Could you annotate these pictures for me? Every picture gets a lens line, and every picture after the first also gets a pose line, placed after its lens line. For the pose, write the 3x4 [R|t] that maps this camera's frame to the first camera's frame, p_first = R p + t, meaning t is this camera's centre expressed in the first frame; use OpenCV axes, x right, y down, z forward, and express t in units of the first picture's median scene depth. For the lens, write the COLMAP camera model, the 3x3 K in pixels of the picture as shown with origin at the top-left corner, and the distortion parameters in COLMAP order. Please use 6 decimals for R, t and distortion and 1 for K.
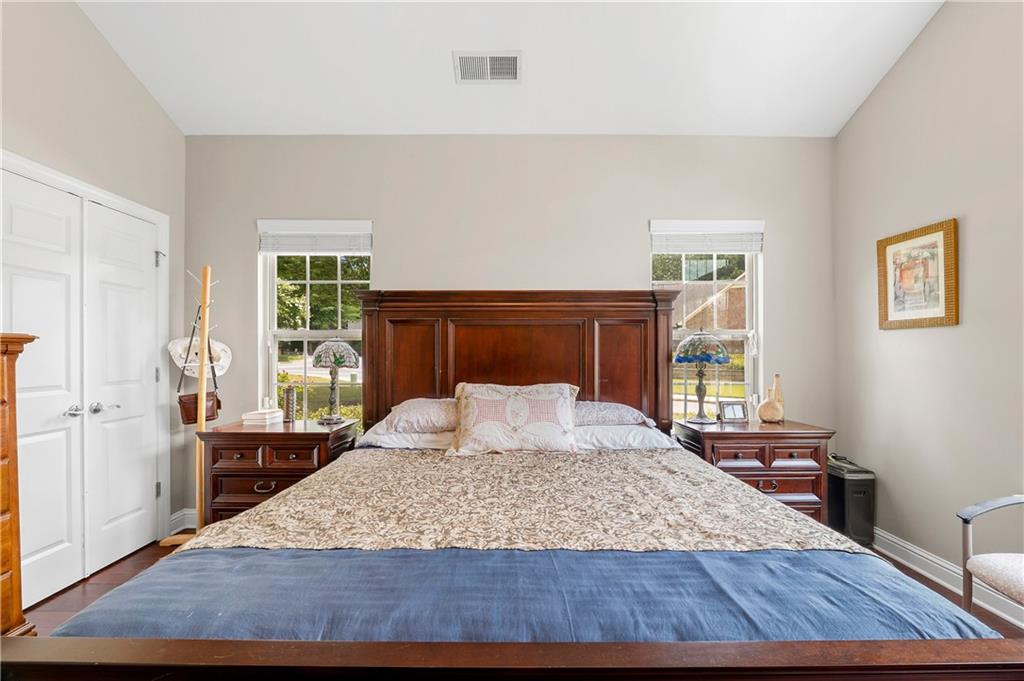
lens RADIAL K [[417.4, 0, 513.2], [0, 417.4, 343.0], [0, 0, 1]] dist [-0.014056, 0.001483]
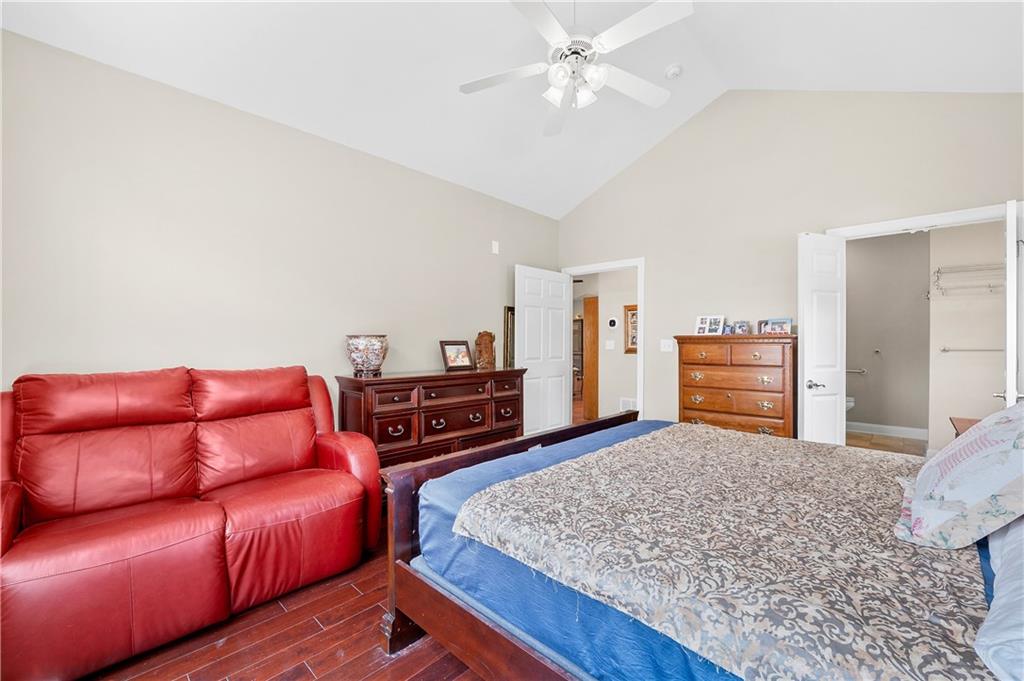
lens RADIAL K [[417.4, 0, 513.1], [0, 417.4, 342.2], [0, 0, 1]] dist [-0.014056, 0.001483]
pose [[-0.698619, -0.012289, -0.715388, 0.838637], [-0.002682, 0.999890, -0.014557, 0.048404], [0.715489, -0.008251, -0.698576, 1.526046]]
